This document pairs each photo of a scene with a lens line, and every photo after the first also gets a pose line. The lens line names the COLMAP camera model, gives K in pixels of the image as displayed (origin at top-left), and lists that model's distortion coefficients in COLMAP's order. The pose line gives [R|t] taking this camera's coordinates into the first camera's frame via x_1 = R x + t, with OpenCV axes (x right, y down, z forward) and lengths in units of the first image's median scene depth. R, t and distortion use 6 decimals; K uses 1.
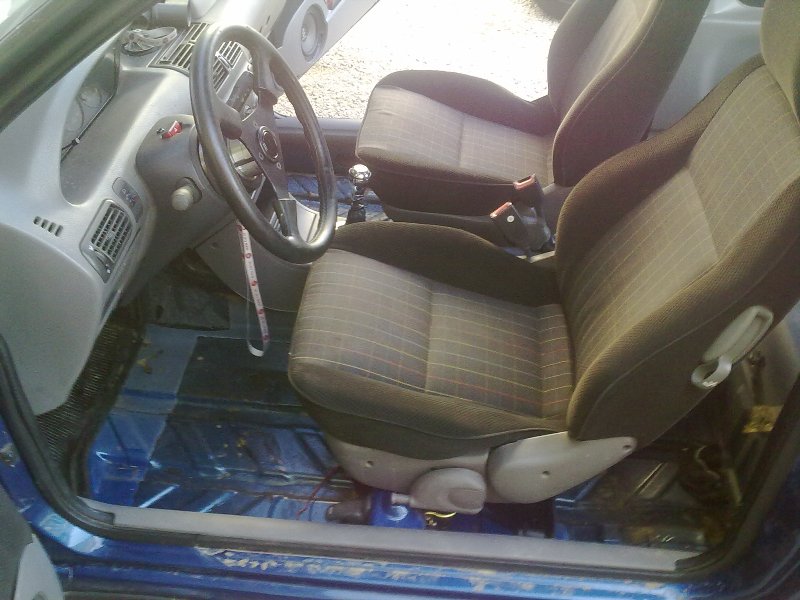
lens RADIAL K [[776.8, 0, 398.6], [0, 776.8, 297.9], [0, 0, 1]] dist [-0.044320, -0.003245]
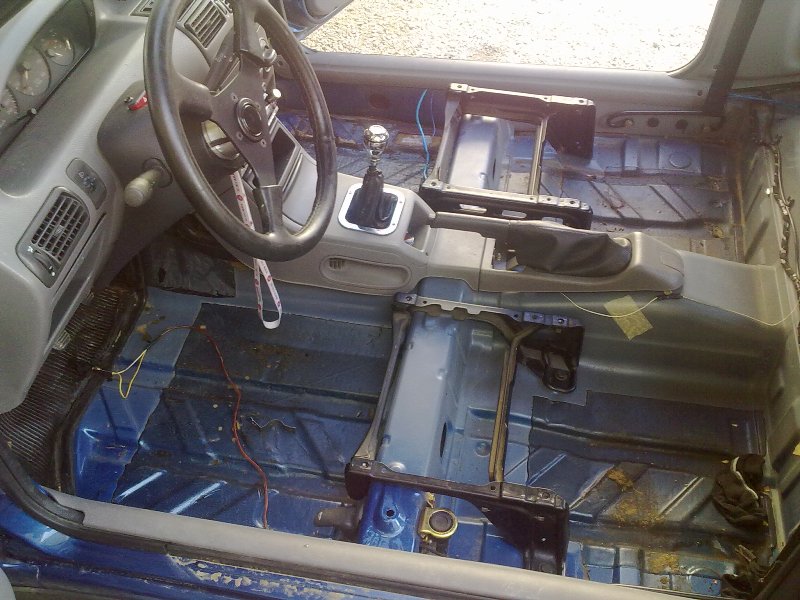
lens RADIAL K [[776.8, 0, 398.6], [0, 776.8, 297.9], [0, 0, 1]] dist [-0.044320, -0.003245]
pose [[0.995234, 0.053300, -0.081659, 0.073285], [-0.043516, 0.992151, 0.117232, -0.104983], [0.087267, -0.113120, 0.989742, 0.135588]]
